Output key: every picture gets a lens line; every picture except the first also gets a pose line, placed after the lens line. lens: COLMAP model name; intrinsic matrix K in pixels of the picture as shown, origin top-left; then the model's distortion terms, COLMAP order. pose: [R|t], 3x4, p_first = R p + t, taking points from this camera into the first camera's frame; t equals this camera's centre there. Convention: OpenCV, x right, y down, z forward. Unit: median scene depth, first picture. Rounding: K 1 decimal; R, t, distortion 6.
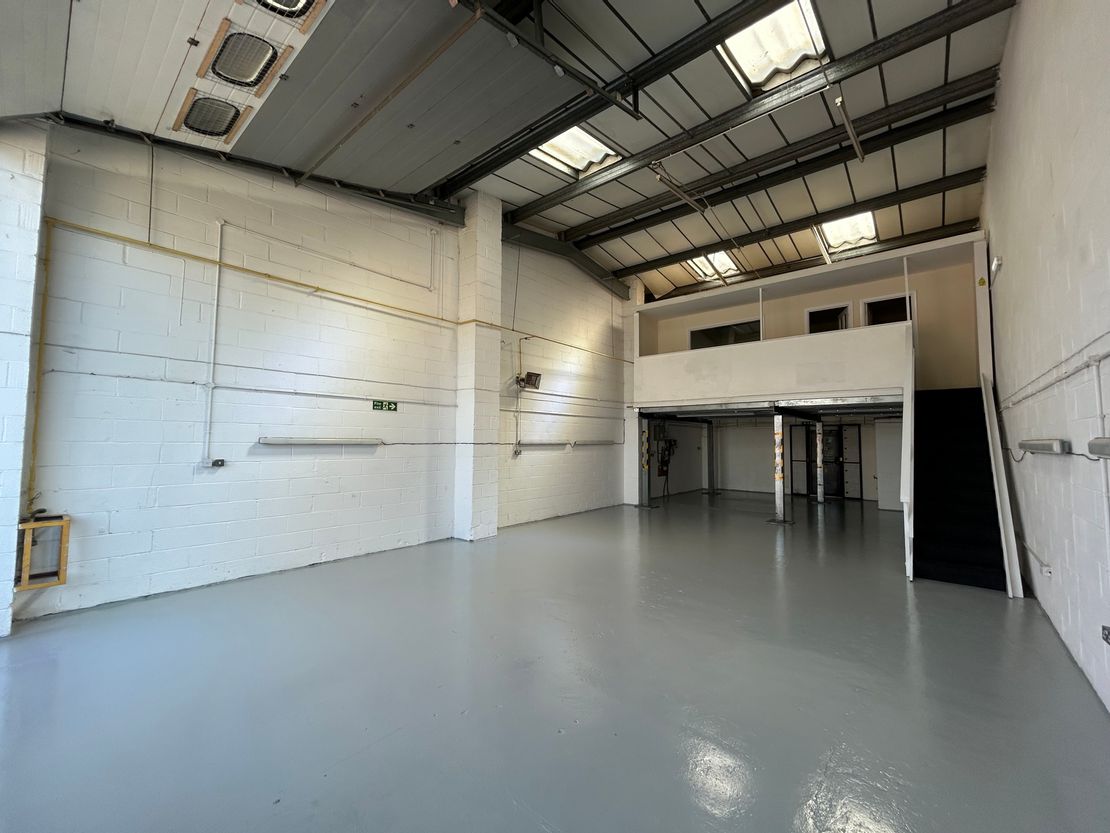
lens RADIAL K [[449.1, 0, 553.0], [0, 449.1, 415.6], [0, 0, 1]] dist [-0.004152, -0.000172]
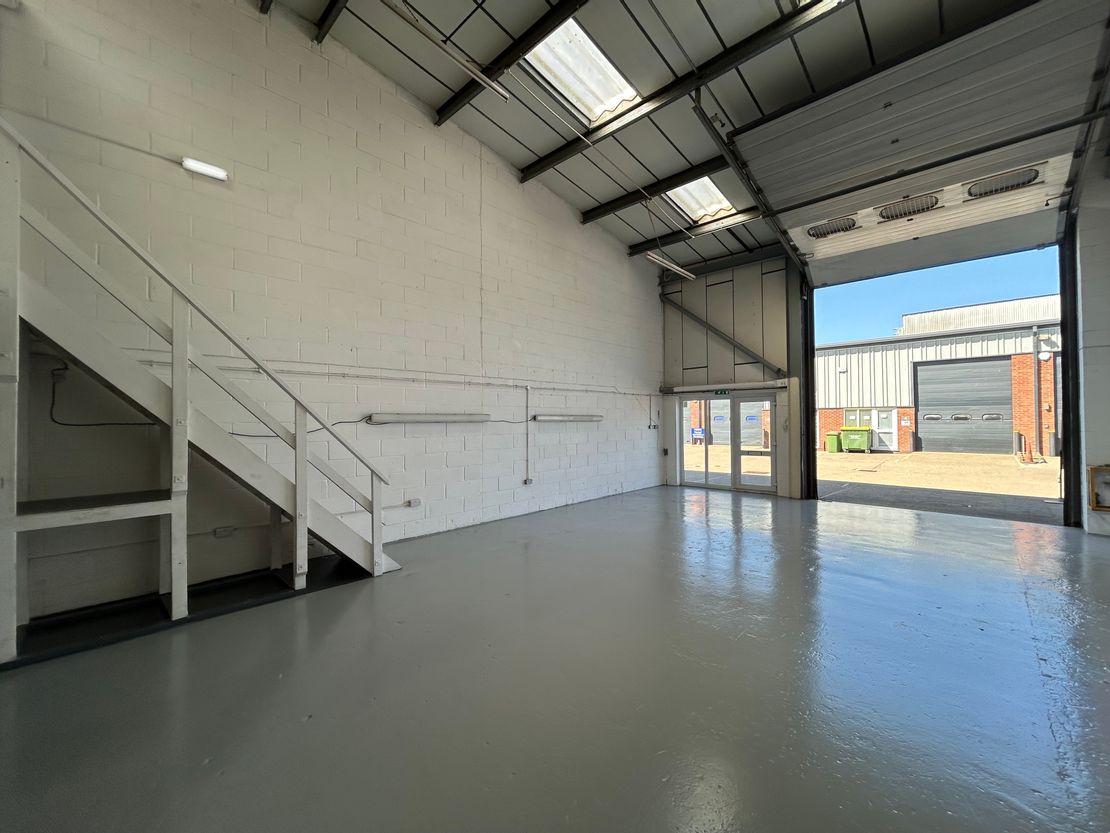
lens RADIAL K [[445.4, 0, 560.2], [0, 445.4, 414.6], [0, 0, 1]] dist [0.000269, 0.000089]
pose [[-0.998779, 0.001814, 0.049377, 0.377684], [-0.001444, 0.997827, -0.065873, 0.101356], [-0.049390, -0.065864, -0.996606, 1.610778]]
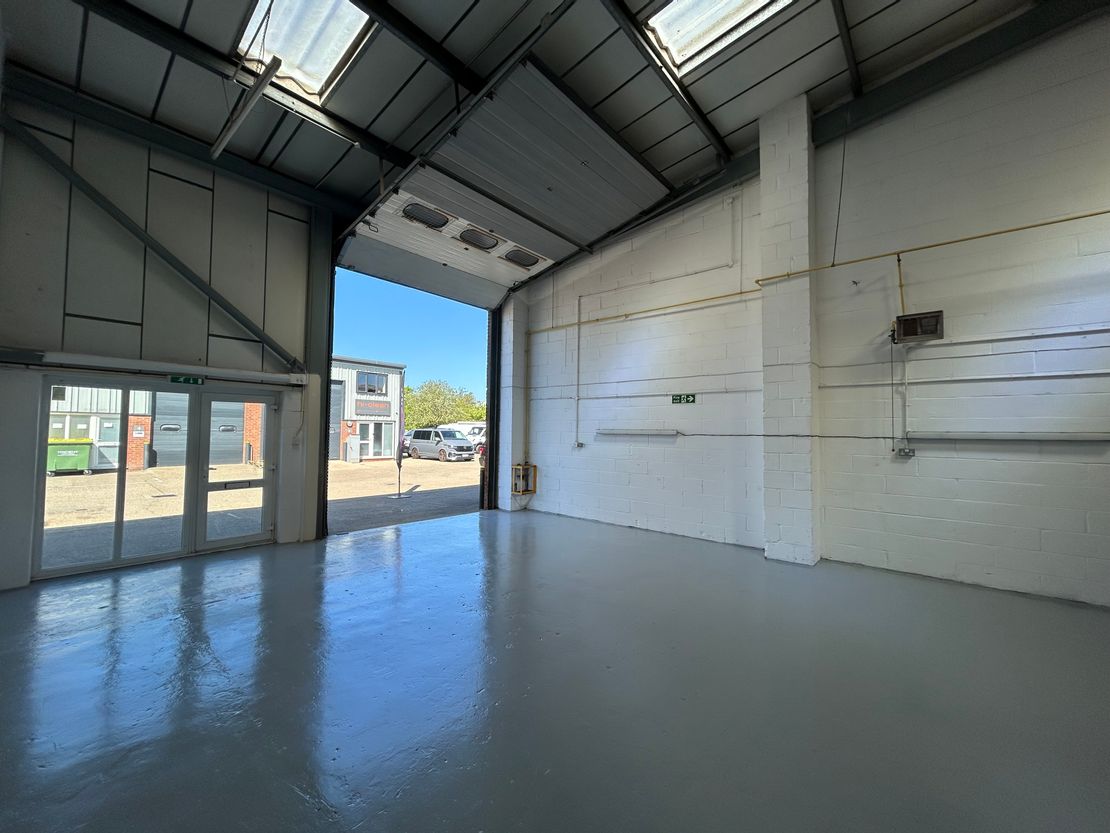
lens RADIAL K [[449.1, 0, 555.8], [0, 449.1, 417.9], [0, 0, 1]] dist [-0.004152, -0.000172]
pose [[-0.007943, -0.039604, -0.999184, 0.732774], [0.040709, 0.998374, -0.039896, 0.056348], [0.999139, -0.040993, -0.006318, 0.753228]]
